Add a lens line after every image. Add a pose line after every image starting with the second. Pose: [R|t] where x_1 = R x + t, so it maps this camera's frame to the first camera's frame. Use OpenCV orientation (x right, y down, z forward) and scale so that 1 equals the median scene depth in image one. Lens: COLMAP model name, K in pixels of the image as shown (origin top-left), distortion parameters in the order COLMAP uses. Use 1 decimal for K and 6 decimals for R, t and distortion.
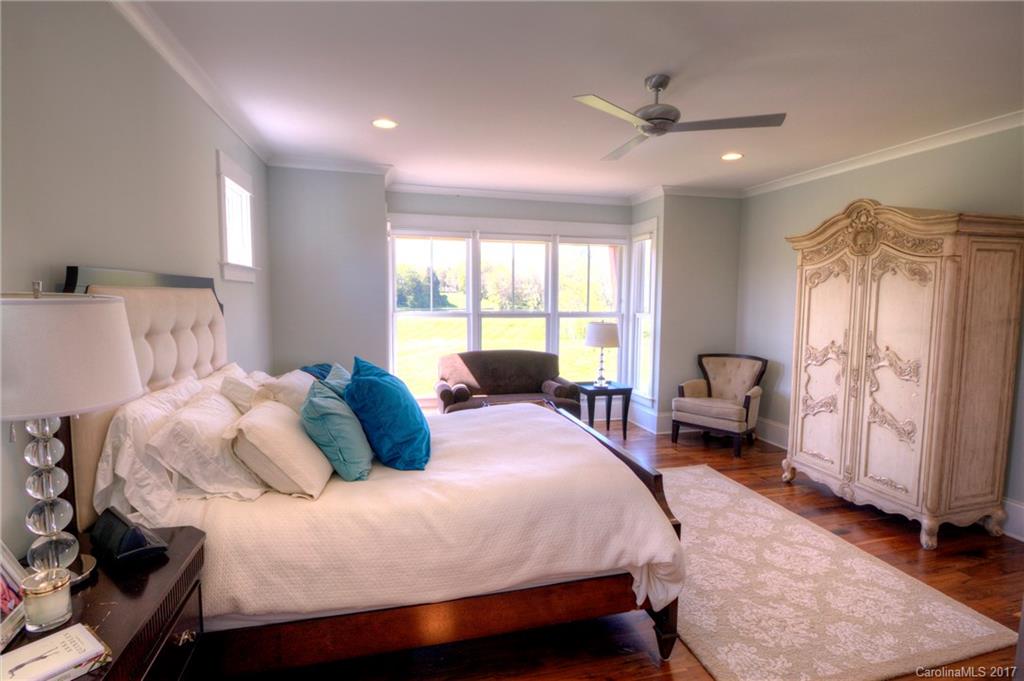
lens RADIAL K [[505.2, 0, 513.9], [0, 505.2, 339.8], [0, 0, 1]] dist [0.005599, -0.000120]
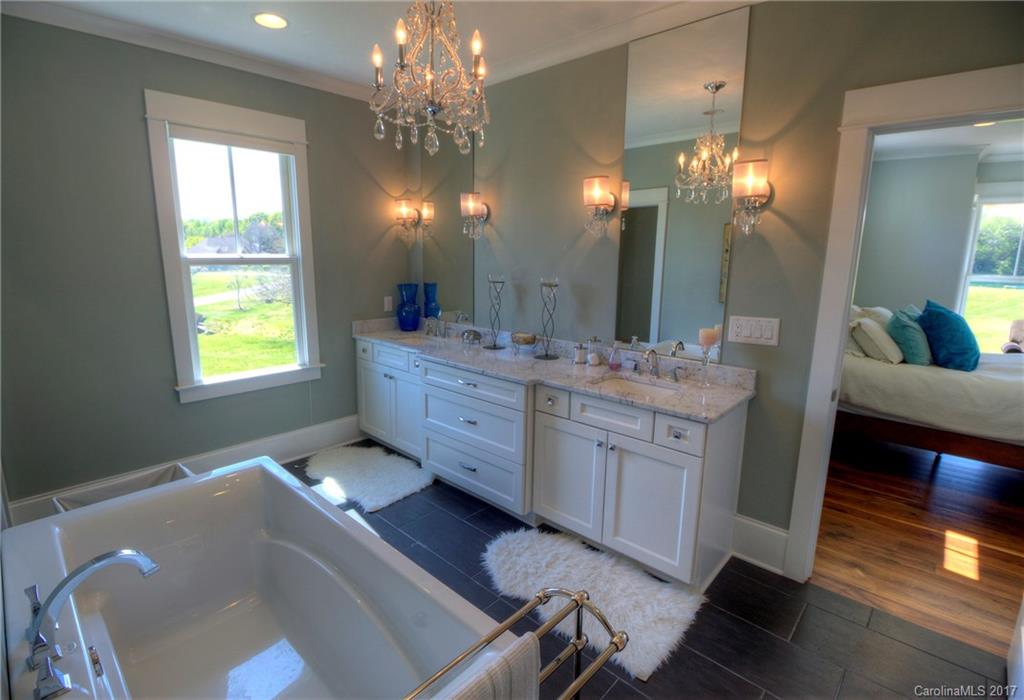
lens RADIAL K [[482.8, 0, 509.6], [0, 482.8, 346.8], [0, 0, 1]] dist [-0.021848, -0.000896]
pose [[0.538091, 0.158226, -0.827902, 0.127217], [-0.077947, 0.987355, 0.138039, 0.043474], [0.839275, -0.009745, 0.543620, -0.495360]]
